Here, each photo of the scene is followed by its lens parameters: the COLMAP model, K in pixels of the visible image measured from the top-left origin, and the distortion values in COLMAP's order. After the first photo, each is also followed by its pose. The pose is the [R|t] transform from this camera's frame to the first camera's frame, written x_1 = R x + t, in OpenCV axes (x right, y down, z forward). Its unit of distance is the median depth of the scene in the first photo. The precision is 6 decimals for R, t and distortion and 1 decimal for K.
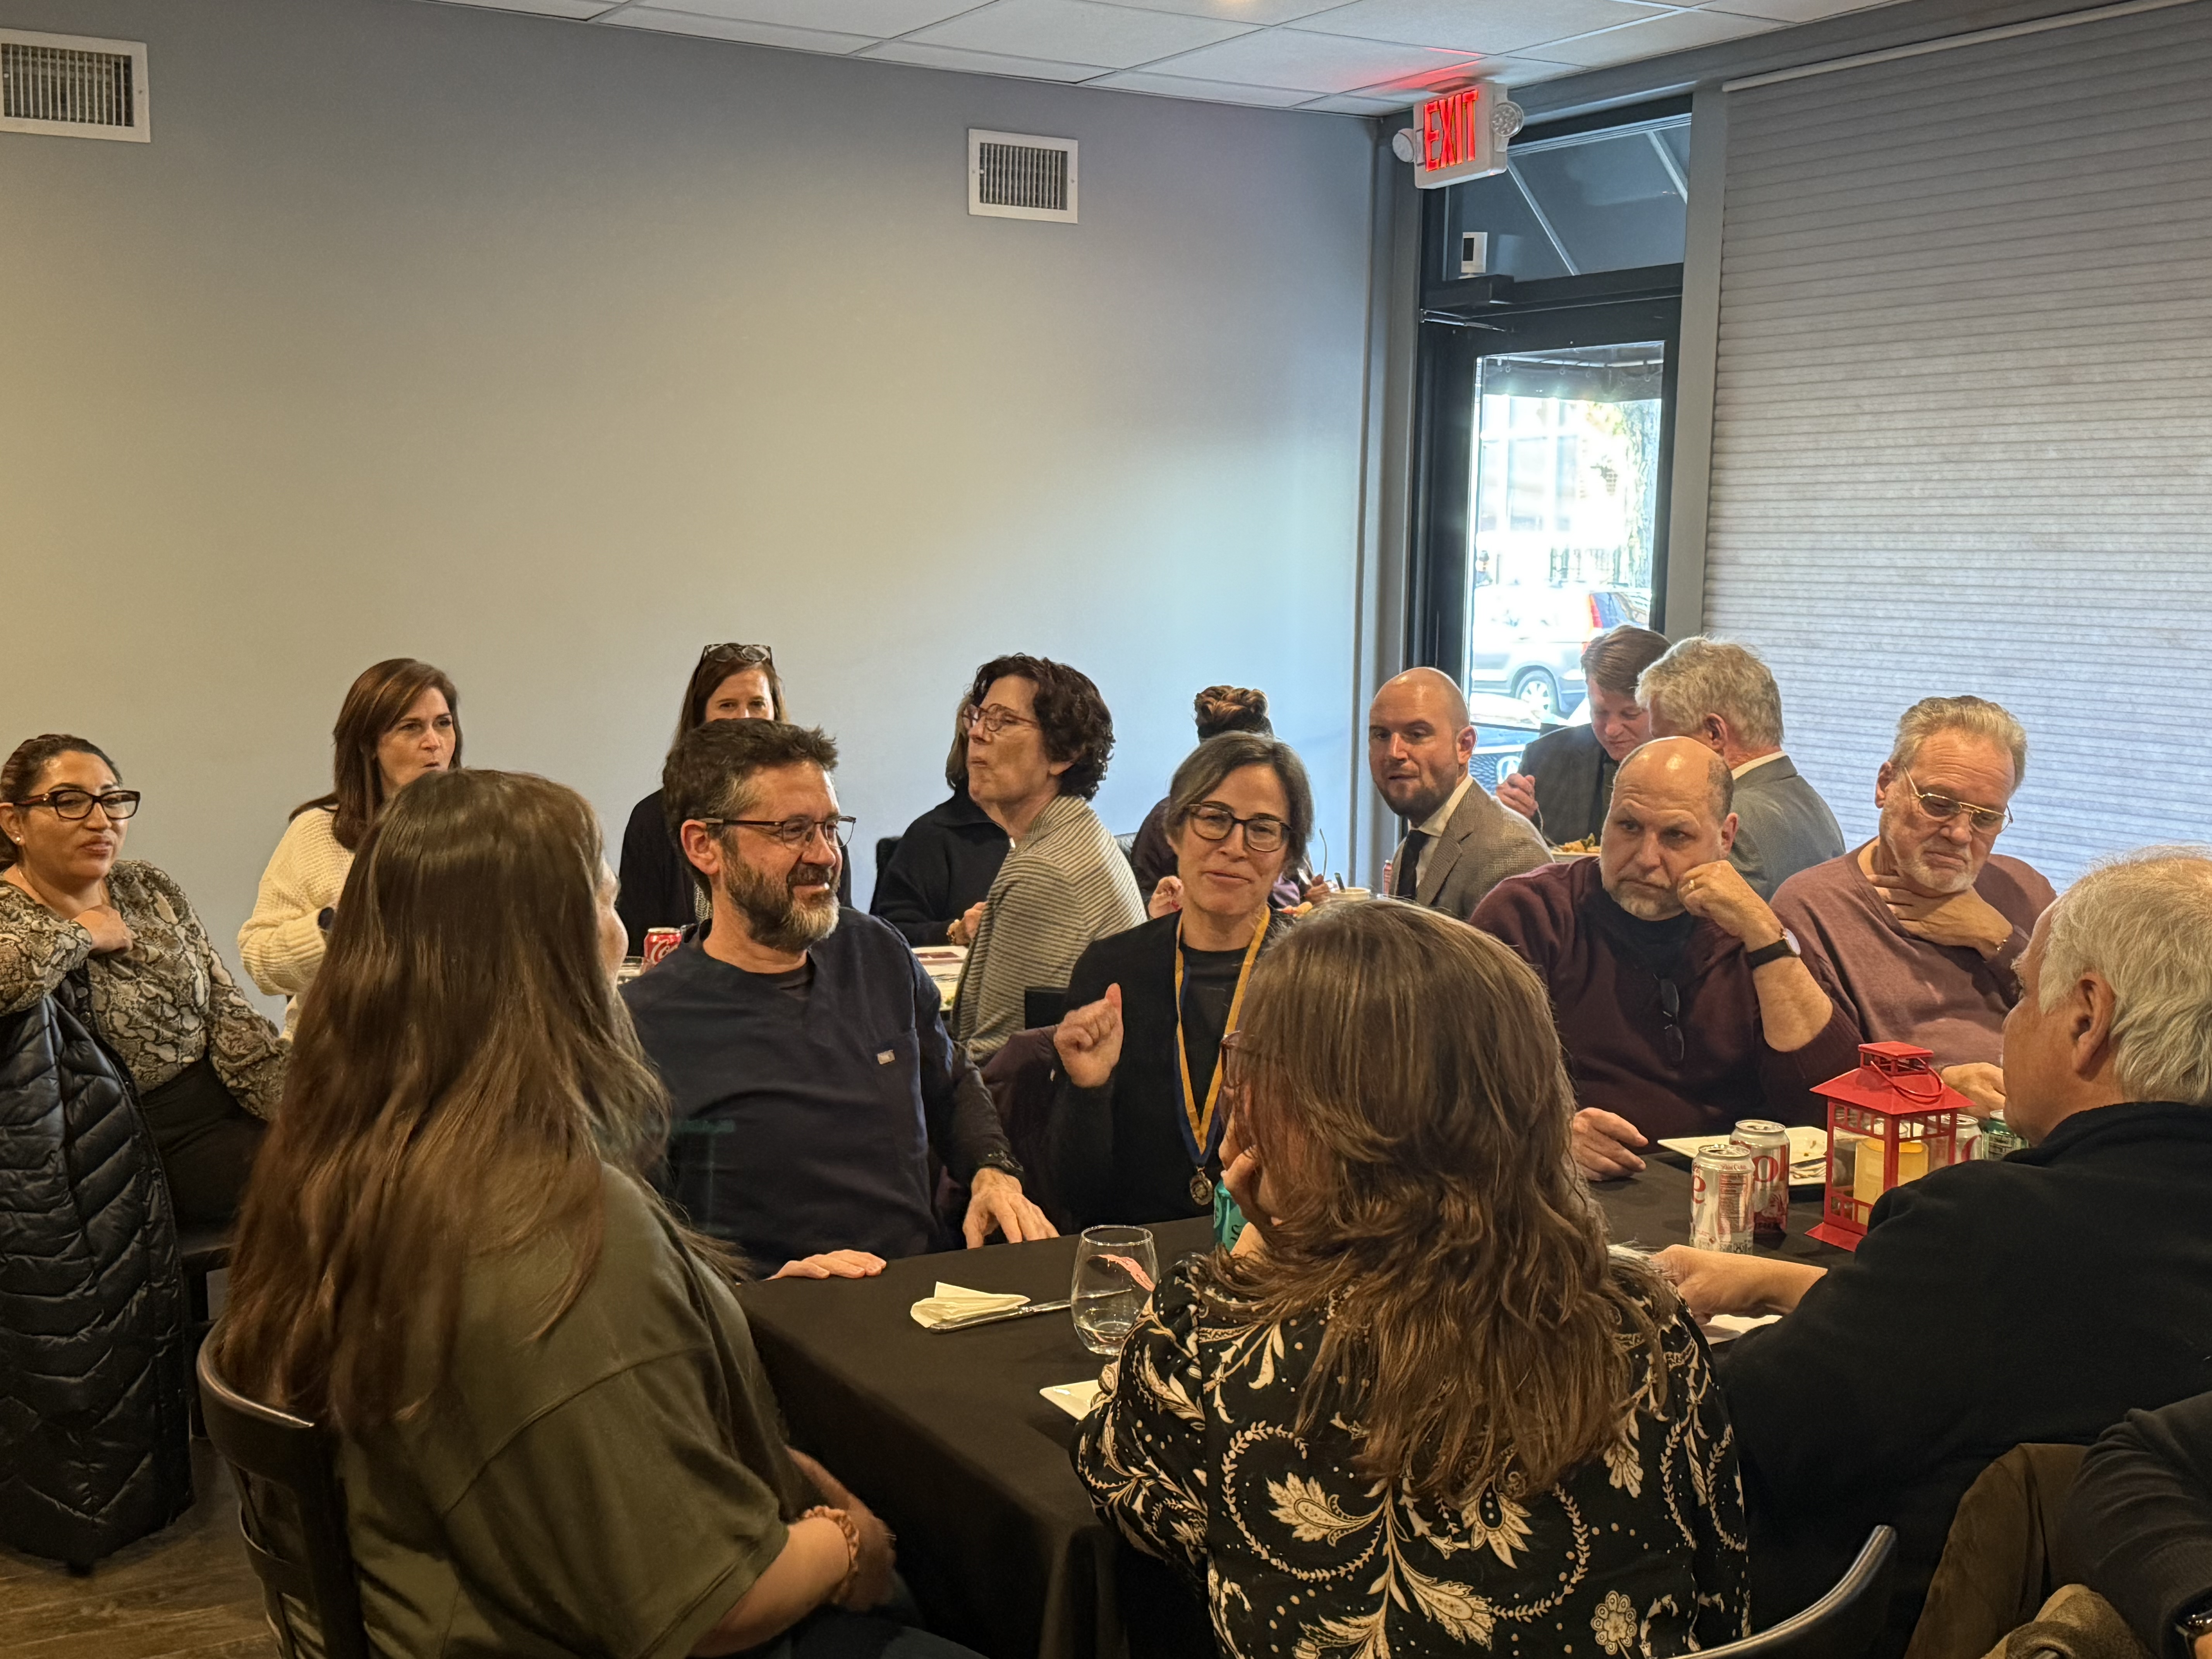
lens RADIAL K [[2547.4, 0, 1106.0], [0, 2547.4, 829.5], [0, 0, 1]] dist [0.261845, -0.630571]
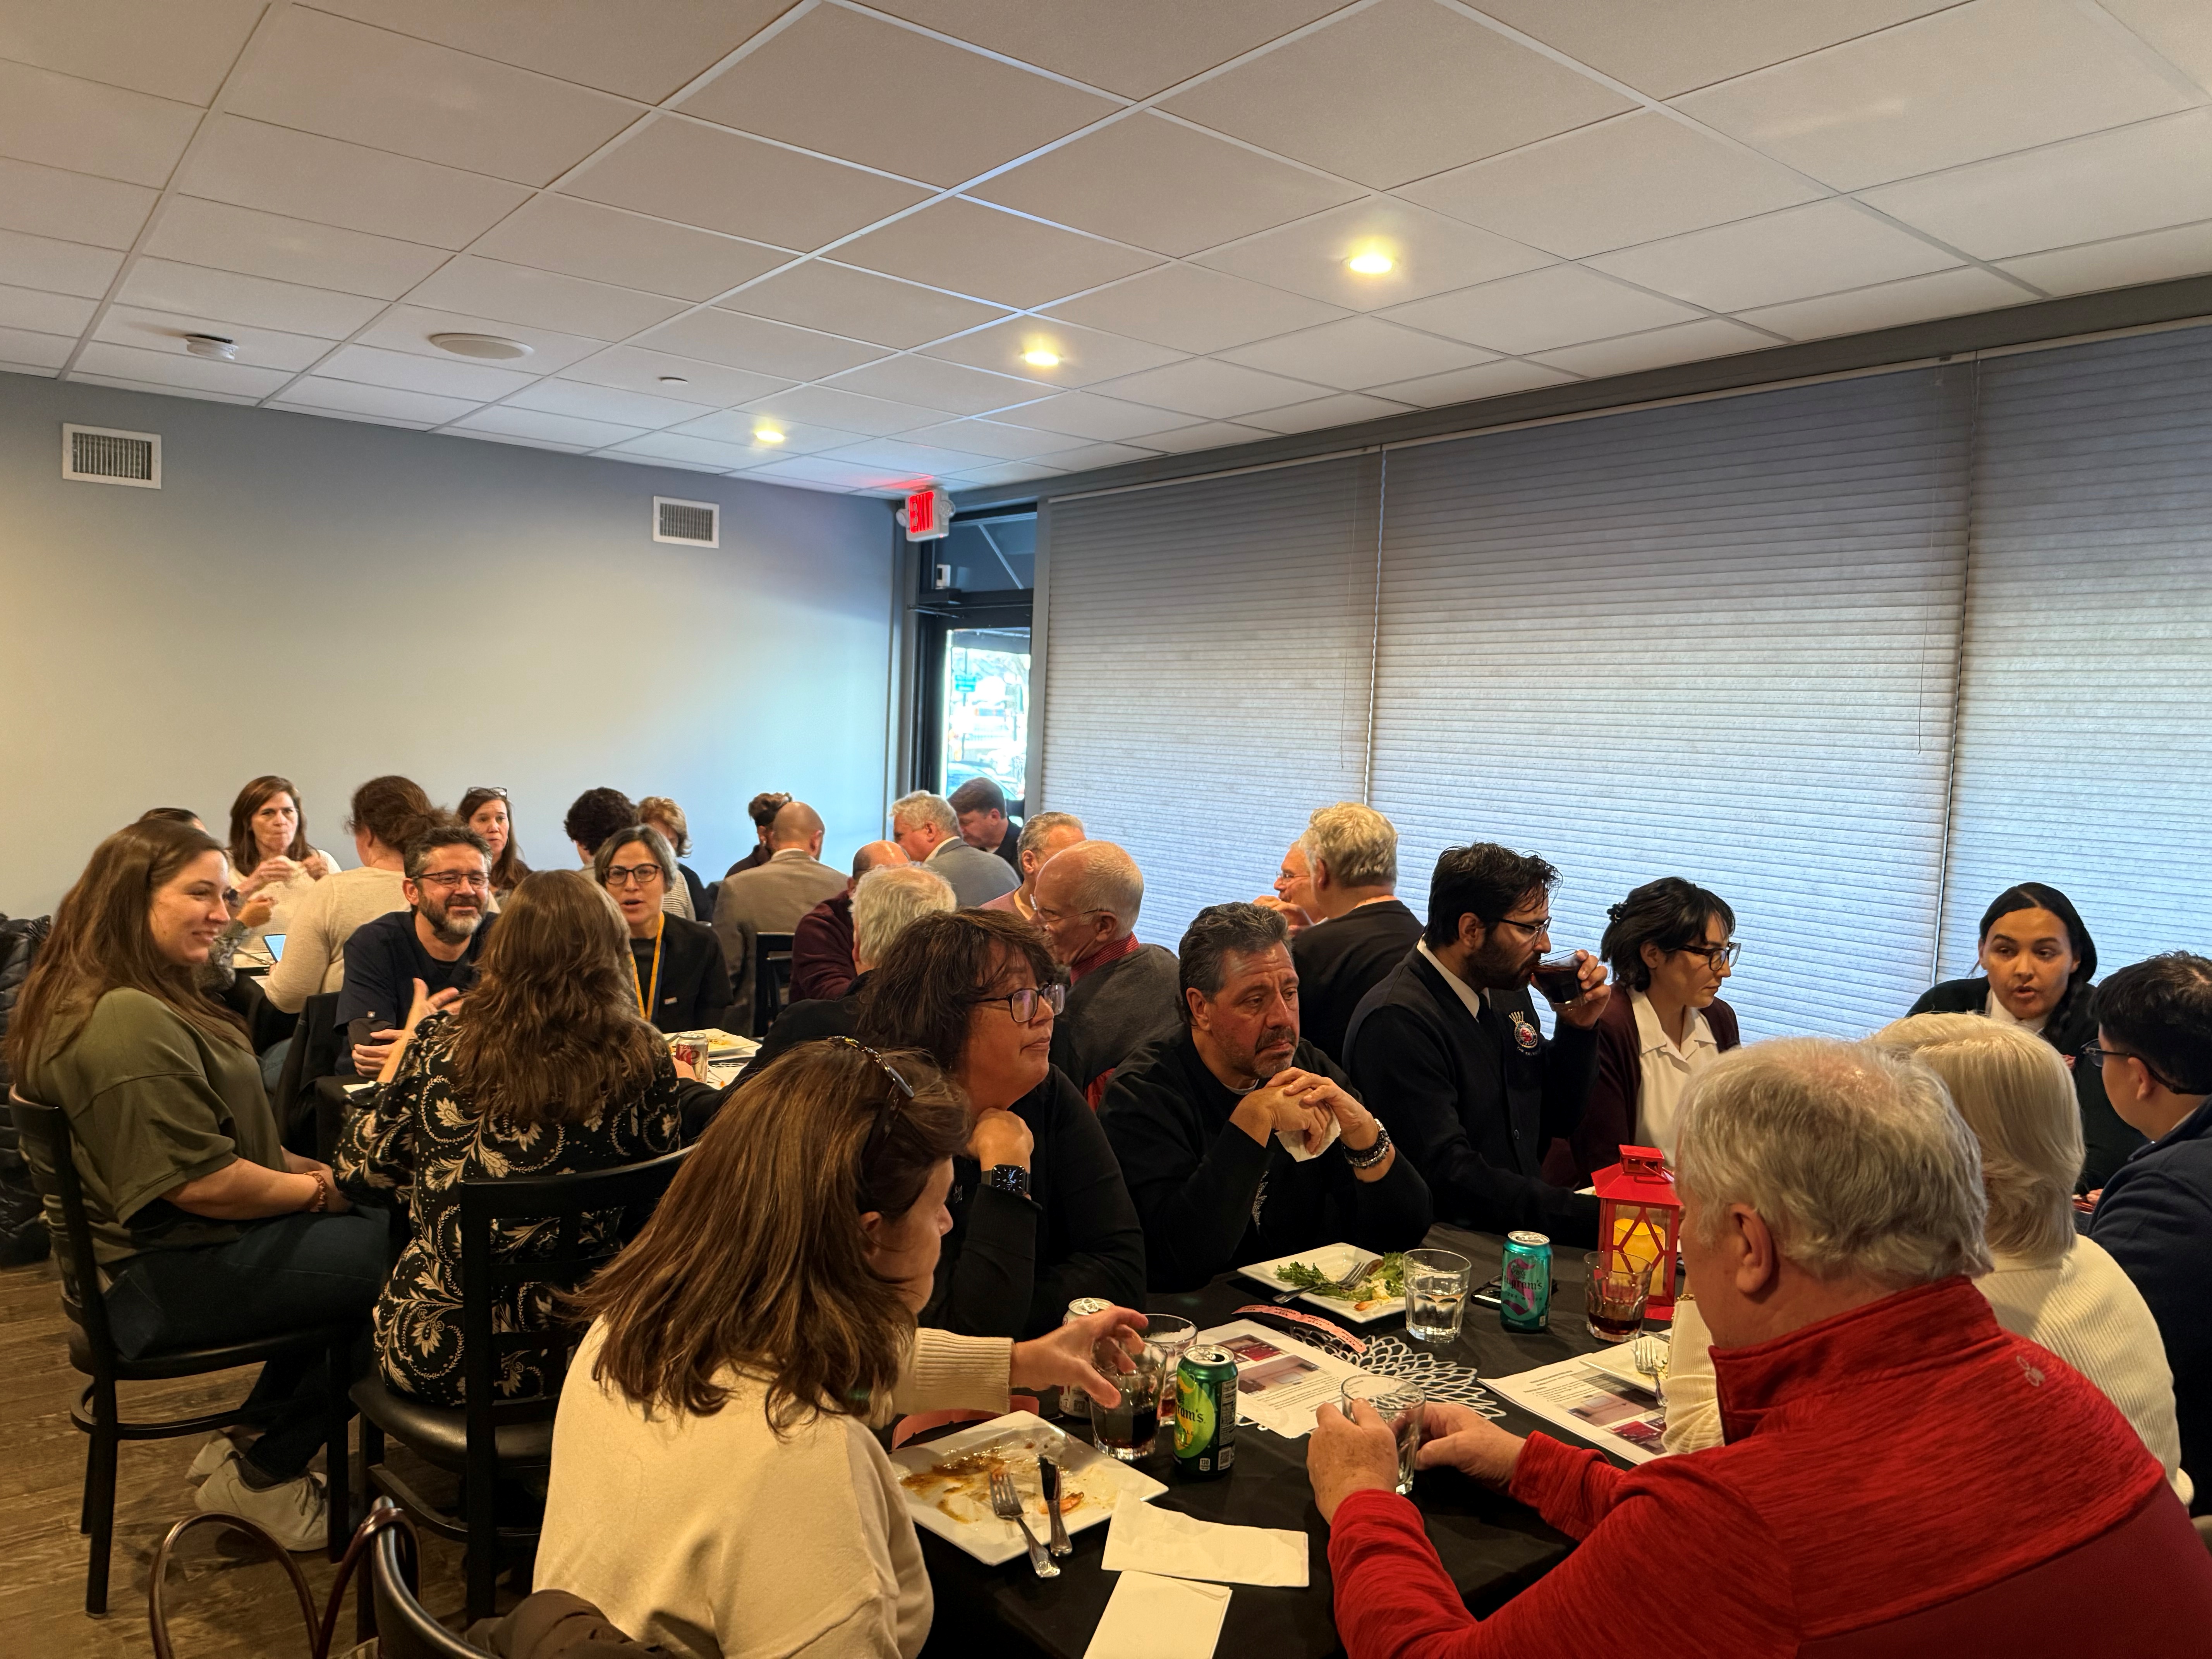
lens RADIAL K [[1542.6, 0, 1106.0], [0, 1542.6, 829.5], [0, 0, 1]] dist [0.172237, -0.302467]
pose [[0.991619, 0.020809, 0.127506, 0.145708], [-0.014919, 0.998785, -0.046972, 0.014988], [-0.128329, 0.044676, 0.990725, -0.150801]]
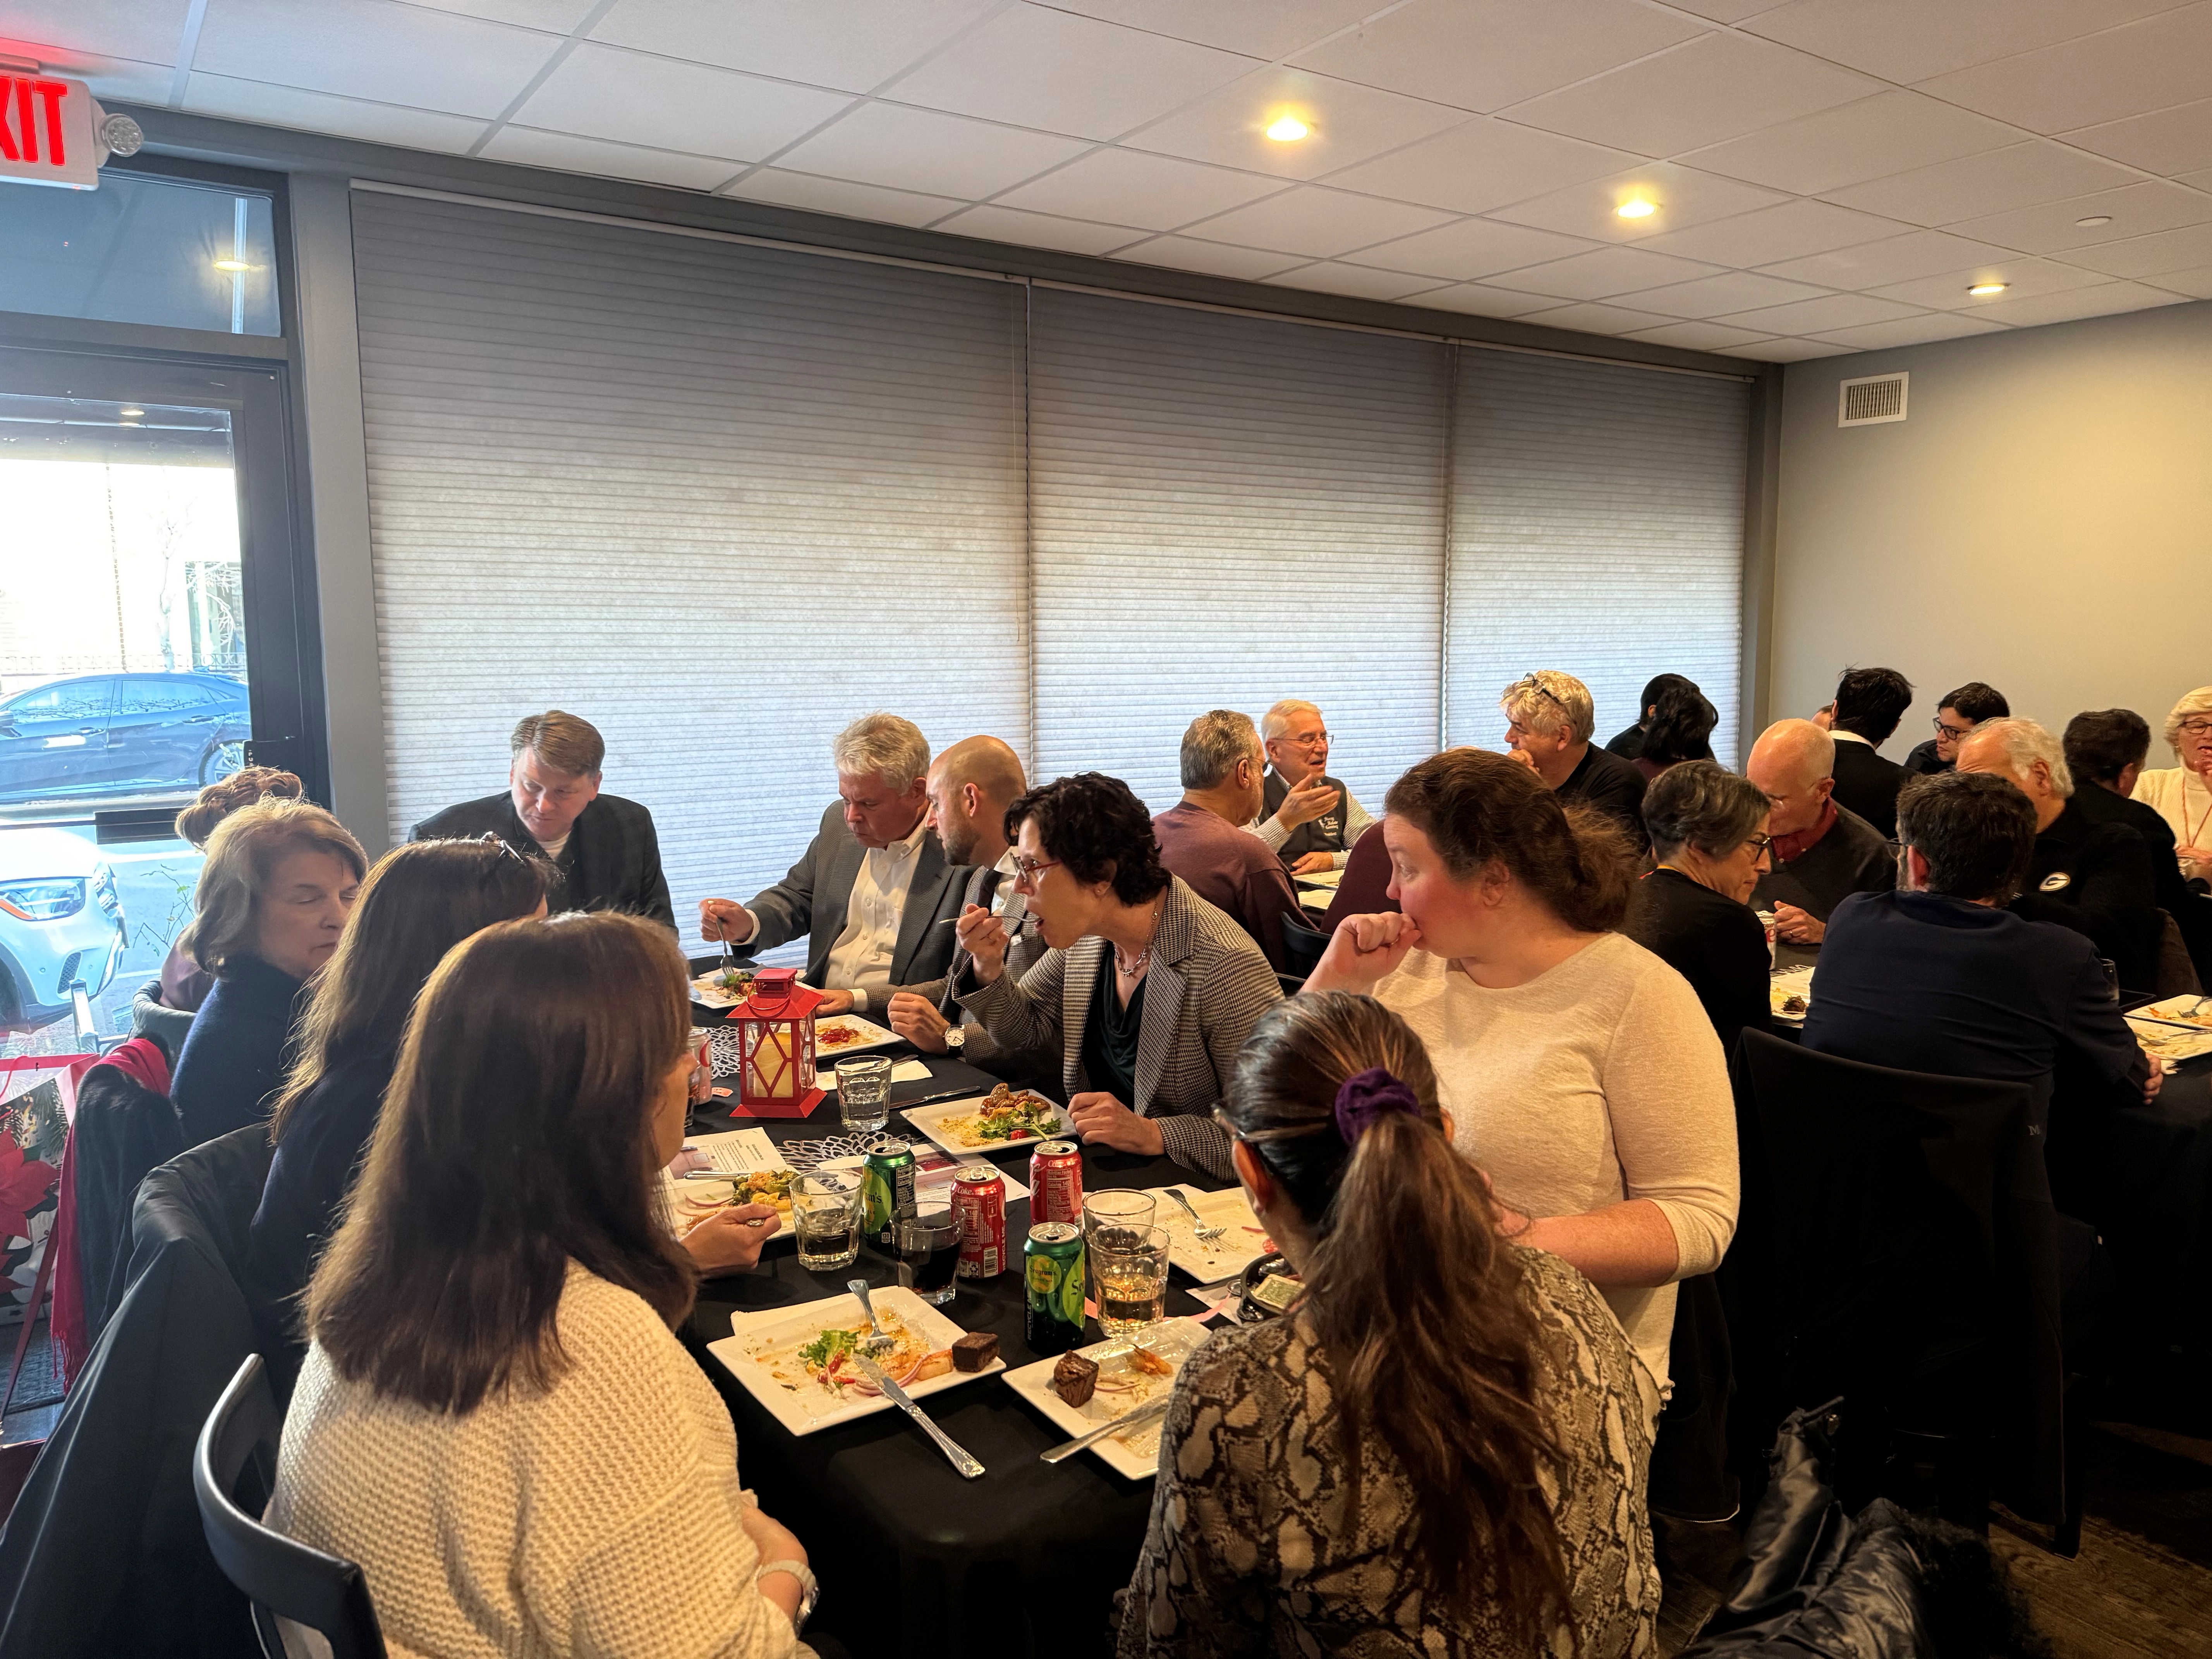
lens RADIAL K [[1542.6, 0, 1106.0], [0, 1542.6, 829.5], [0, 0, 1]] dist [0.172237, -0.302467]
pose [[-0.055378, -0.140836, 0.988483, -0.478042], [0.113839, 0.982656, 0.146383, -0.091279], [-0.991955, 0.120635, -0.038385, 0.802069]]
